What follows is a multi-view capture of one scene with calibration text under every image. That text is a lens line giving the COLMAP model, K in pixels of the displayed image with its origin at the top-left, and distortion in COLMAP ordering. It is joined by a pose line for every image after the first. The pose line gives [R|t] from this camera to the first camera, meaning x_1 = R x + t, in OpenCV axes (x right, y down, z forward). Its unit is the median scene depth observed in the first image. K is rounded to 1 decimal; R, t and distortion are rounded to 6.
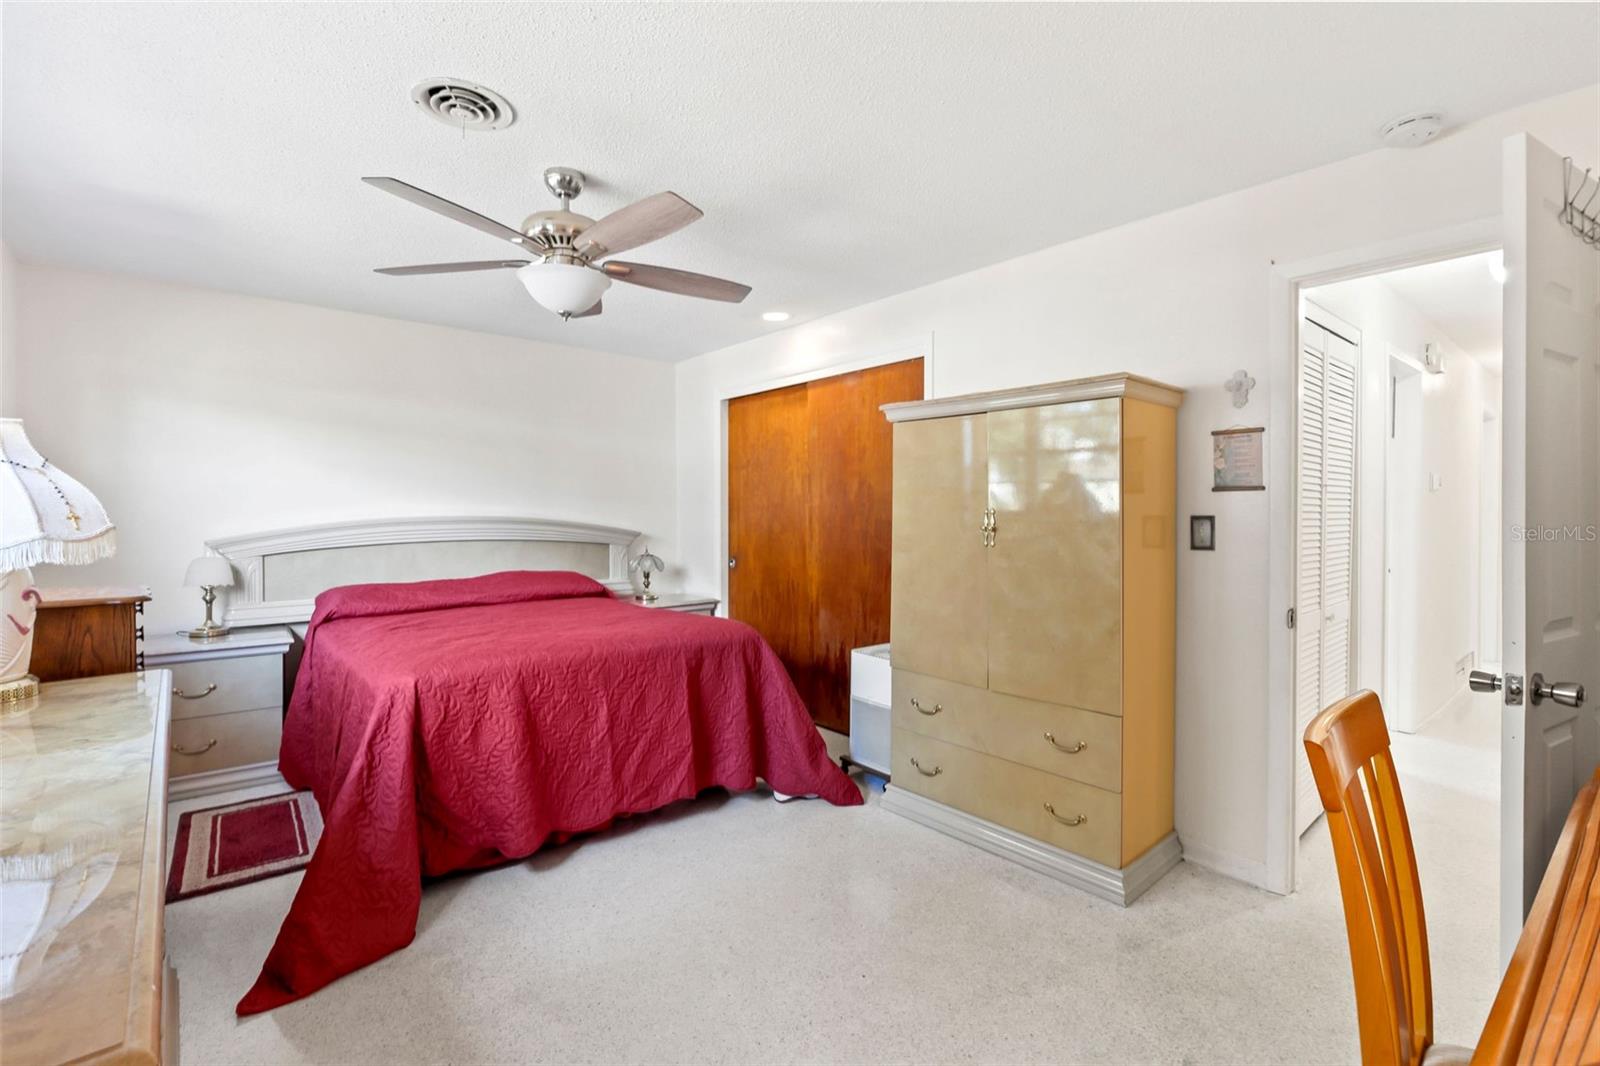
lens RADIAL K [[723.4, 0, 790.7], [0, 723.4, 511.4], [0, 0, 1]] dist [0.017215, 0.000274]
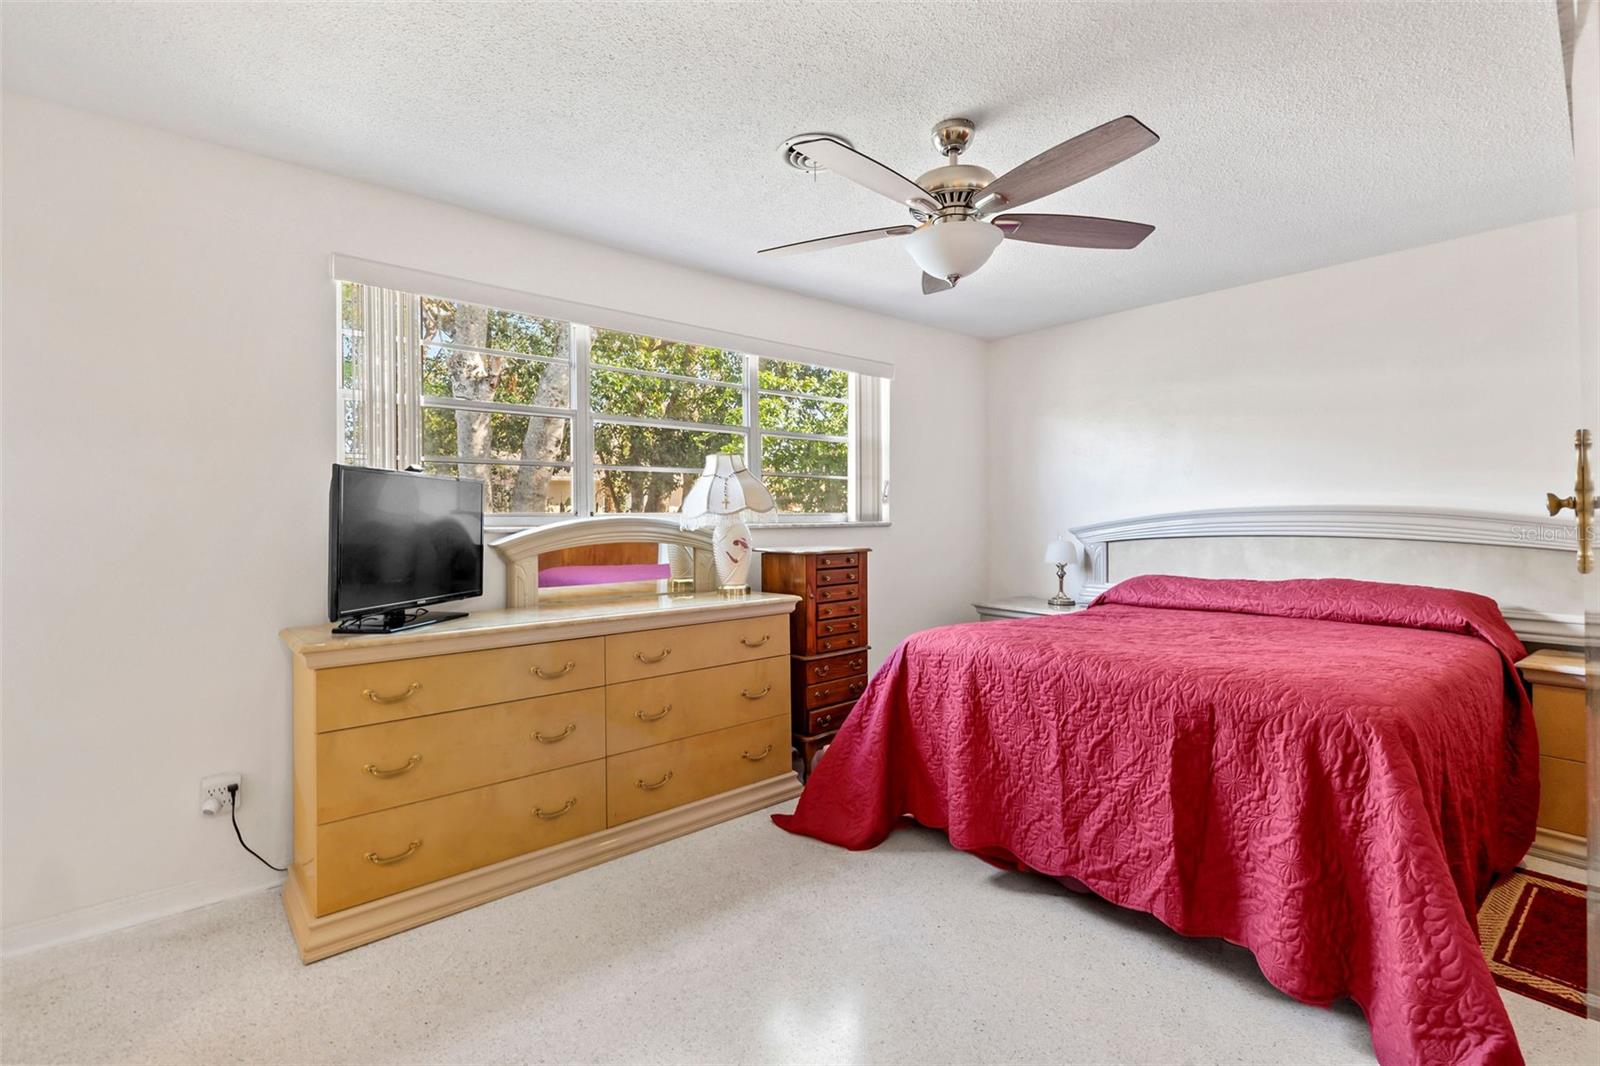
lens RADIAL K [[723.4, 0, 790.7], [0, 723.4, 511.4], [0, 0, 1]] dist [0.017215, 0.000274]
pose [[0.018640, -0.007124, -0.999801, 0.536265], [0.001962, 0.999973, -0.007089, 0.027969], [0.999824, -0.001830, 0.018654, 0.678771]]
